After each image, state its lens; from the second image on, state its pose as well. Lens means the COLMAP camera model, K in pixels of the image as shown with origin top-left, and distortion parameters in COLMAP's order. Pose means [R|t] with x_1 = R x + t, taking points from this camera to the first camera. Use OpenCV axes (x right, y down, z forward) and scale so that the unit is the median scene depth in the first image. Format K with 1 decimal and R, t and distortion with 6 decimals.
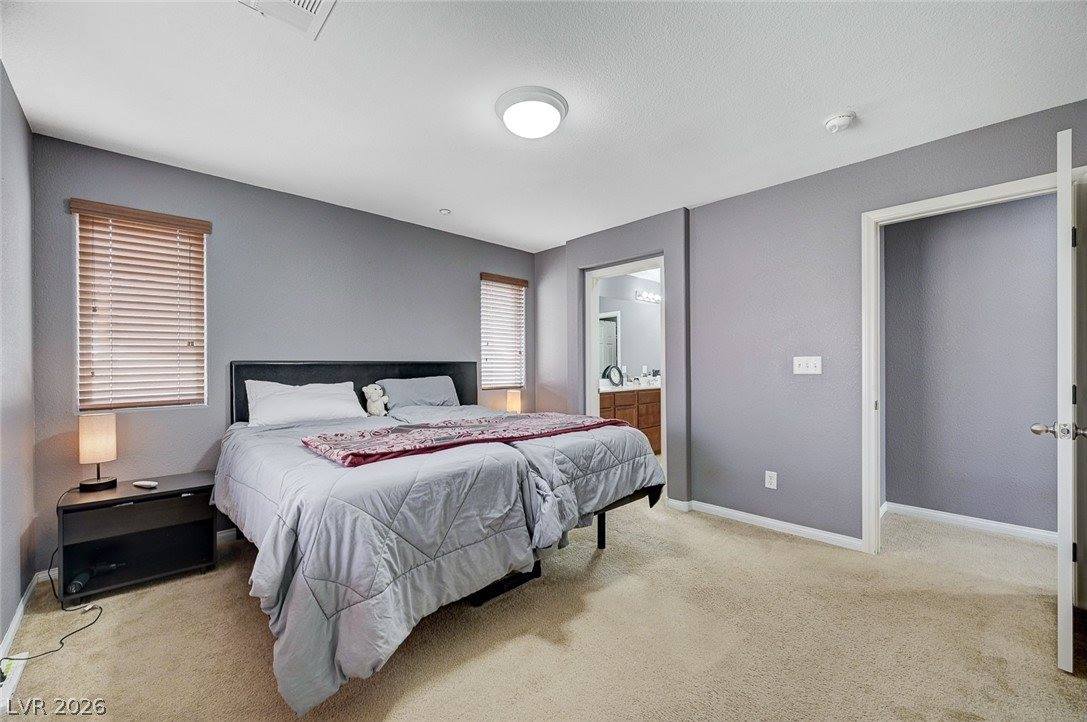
lens RADIAL K [[431.8, 0, 545.0], [0, 431.8, 363.7], [0, 0, 1]] dist [-0.000086, -0.000118]
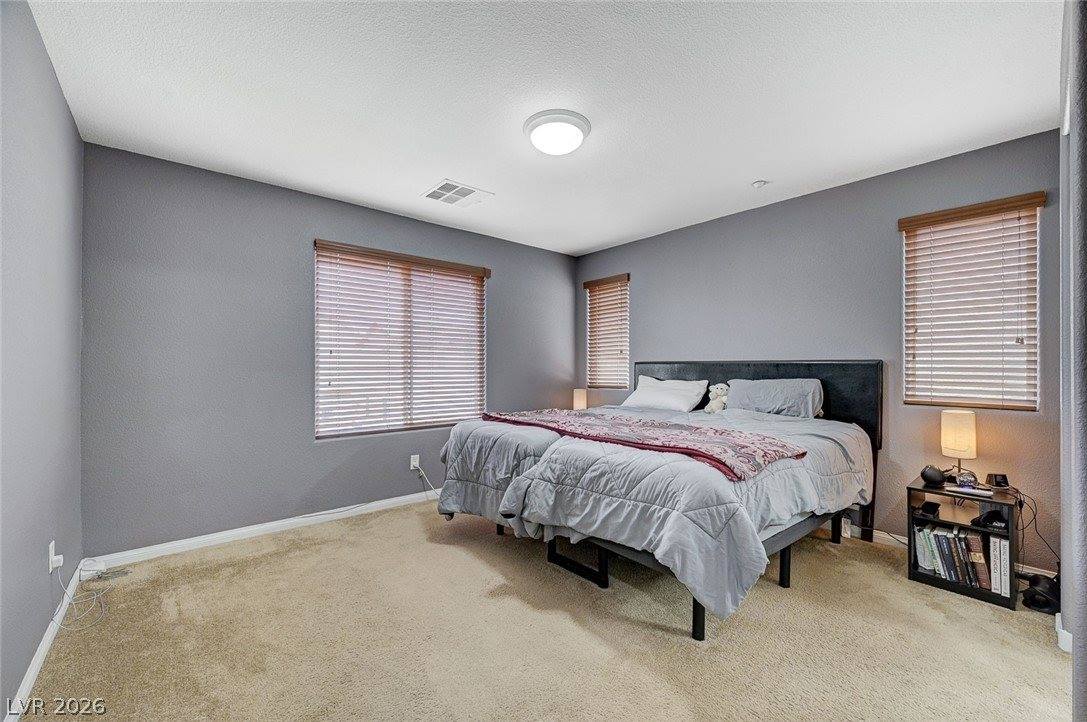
lens RADIAL K [[431.8, 0, 545.0], [0, 431.8, 363.7], [0, 0, 1]] dist [-0.000086, -0.000118]
pose [[-0.046057, 0.000896, -0.998938, 0.783621], [0.001485, 0.999999, 0.000829, -0.001656], [0.998938, -0.001446, -0.046059, 0.762585]]
